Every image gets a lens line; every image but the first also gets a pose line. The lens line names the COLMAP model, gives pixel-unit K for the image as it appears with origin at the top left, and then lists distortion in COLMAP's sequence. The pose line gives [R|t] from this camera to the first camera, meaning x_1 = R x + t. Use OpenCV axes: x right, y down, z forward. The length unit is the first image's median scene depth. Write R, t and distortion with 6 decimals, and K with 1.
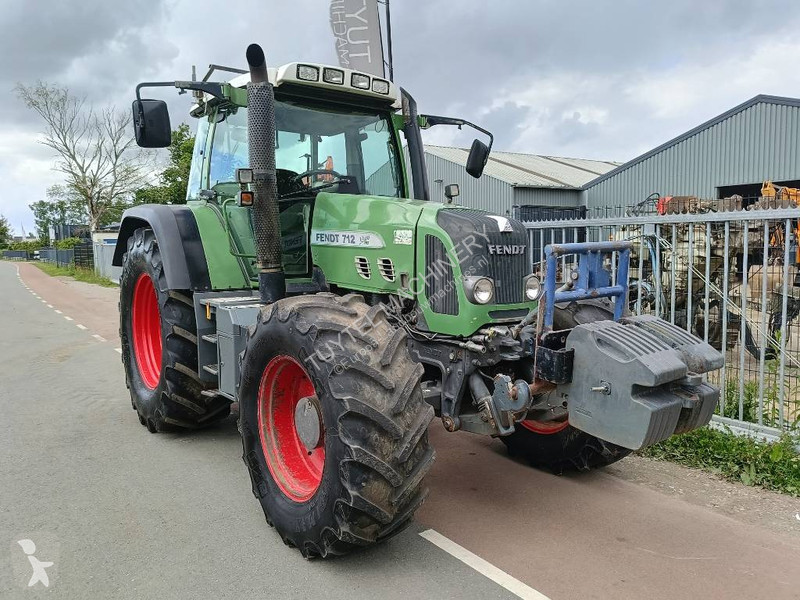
lens RADIAL K [[616.8, 0, 404.5], [0, 616.8, 301.1], [0, 0, 1]] dist [0.072957, -0.097327]
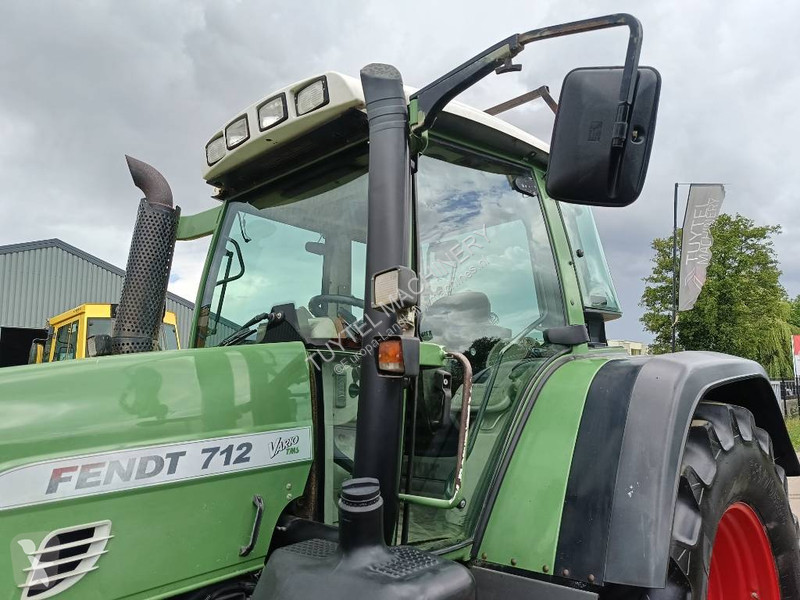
lens RADIAL K [[609.2, 0, 396.4], [0, 609.2, 301.9], [0, 0, 1]] dist [0.082448, -0.091156]
pose [[0.175251, -0.146987, -0.973490, 0.421850], [-0.060807, 0.985288, -0.159716, -0.147547], [0.982644, 0.087185, 0.163734, 1.106609]]
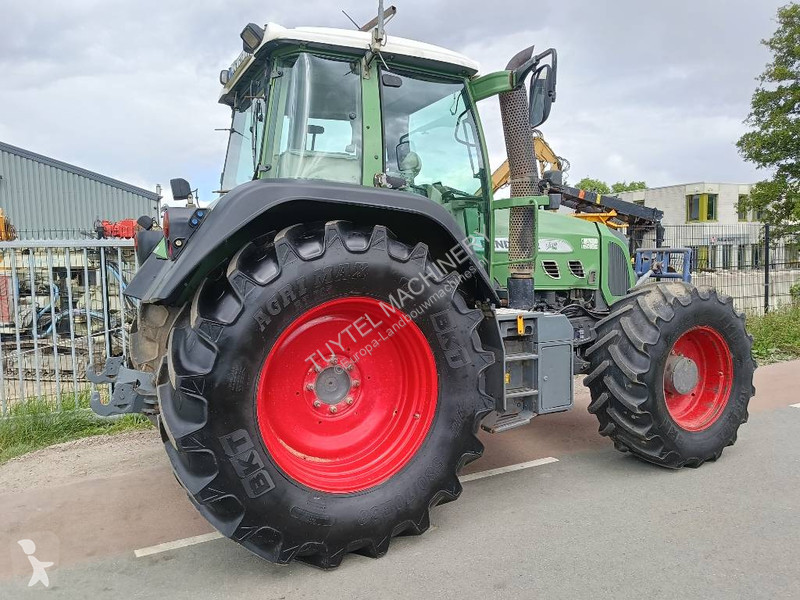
lens RADIAL K [[607.8, 0, 400.8], [0, 607.8, 302.5], [0, 0, 1]] dist [0.100937, -0.161752]
pose [[0.154131, -0.064244, 0.985960, -1.159829], [0.116608, 0.992093, 0.046414, -0.073228], [-0.981145, 0.107817, 0.160403, 1.011093]]
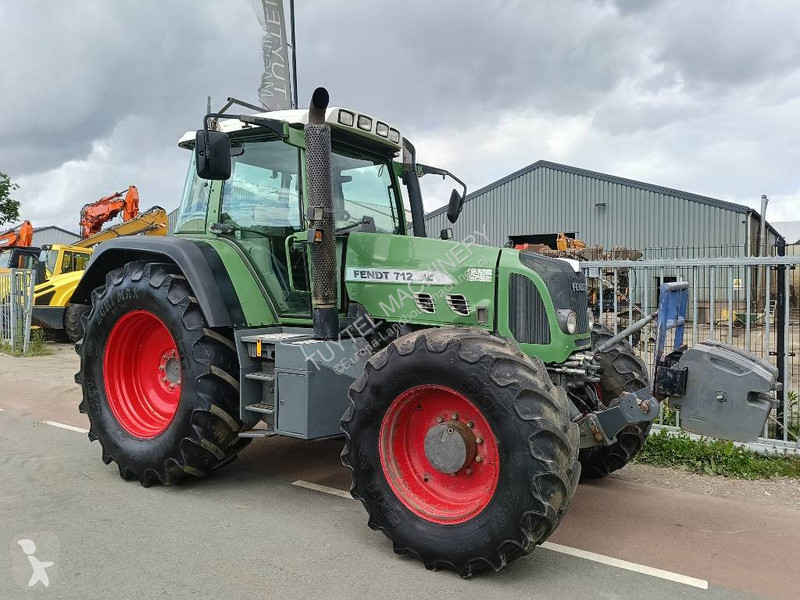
lens RADIAL K [[611.3, 0, 405.6], [0, 611.3, 300.7], [0, 0, 1]] dist [0.079174, -0.107480]
pose [[0.940420, -0.000147, 0.340014, -0.421738], [0.021545, 0.998016, -0.059157, 0.003168], [-0.339331, 0.062958, 0.938558, 0.014563]]
